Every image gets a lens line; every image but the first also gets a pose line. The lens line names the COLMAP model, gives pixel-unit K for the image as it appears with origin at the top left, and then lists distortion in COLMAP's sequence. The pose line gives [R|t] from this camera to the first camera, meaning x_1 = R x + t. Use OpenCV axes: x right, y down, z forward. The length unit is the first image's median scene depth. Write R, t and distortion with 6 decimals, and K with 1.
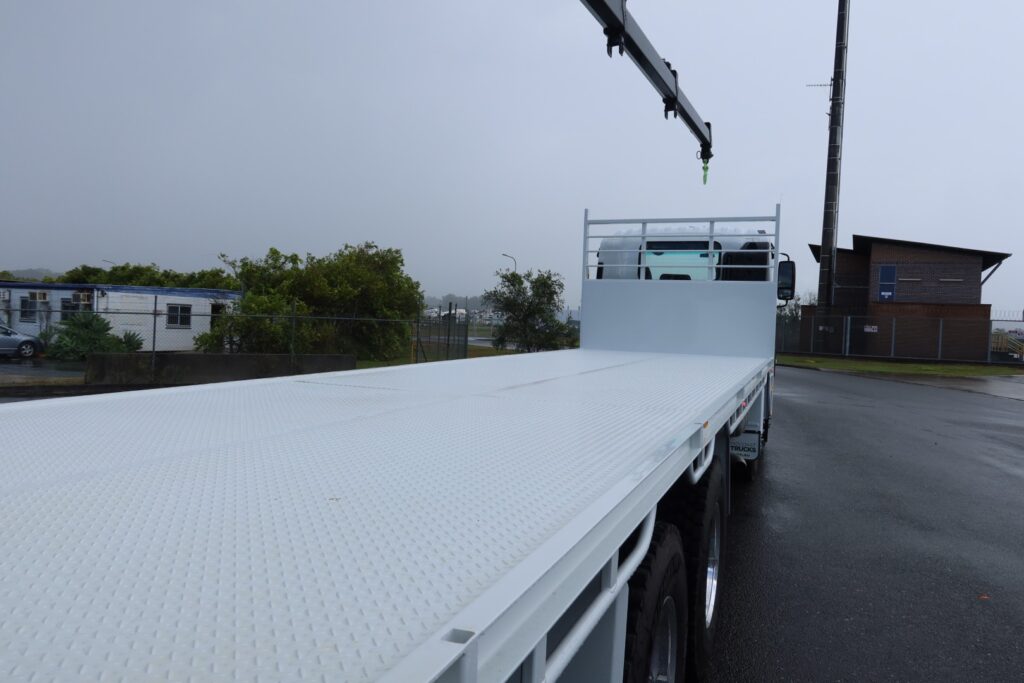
lens RADIAL K [[725.9, 0, 518.6], [0, 725.9, 342.2], [0, 0, 1]] dist [-0.029525, 0.002061]
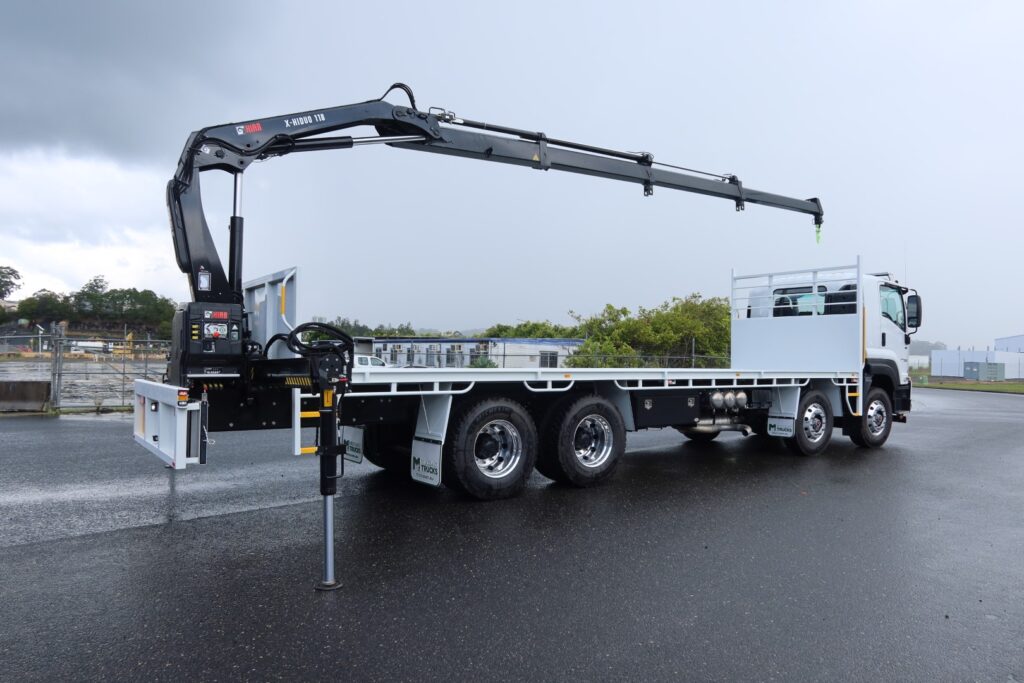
lens RADIAL K [[725.9, 0, 507.3], [0, 725.9, 340.0], [0, 0, 1]] dist [-0.029525, 0.002061]
pose [[0.849822, -0.033557, -0.526000, 0.163033], [-0.003565, 0.997582, -0.069402, 0.019020], [0.527057, 0.060855, 0.847648, -0.148010]]
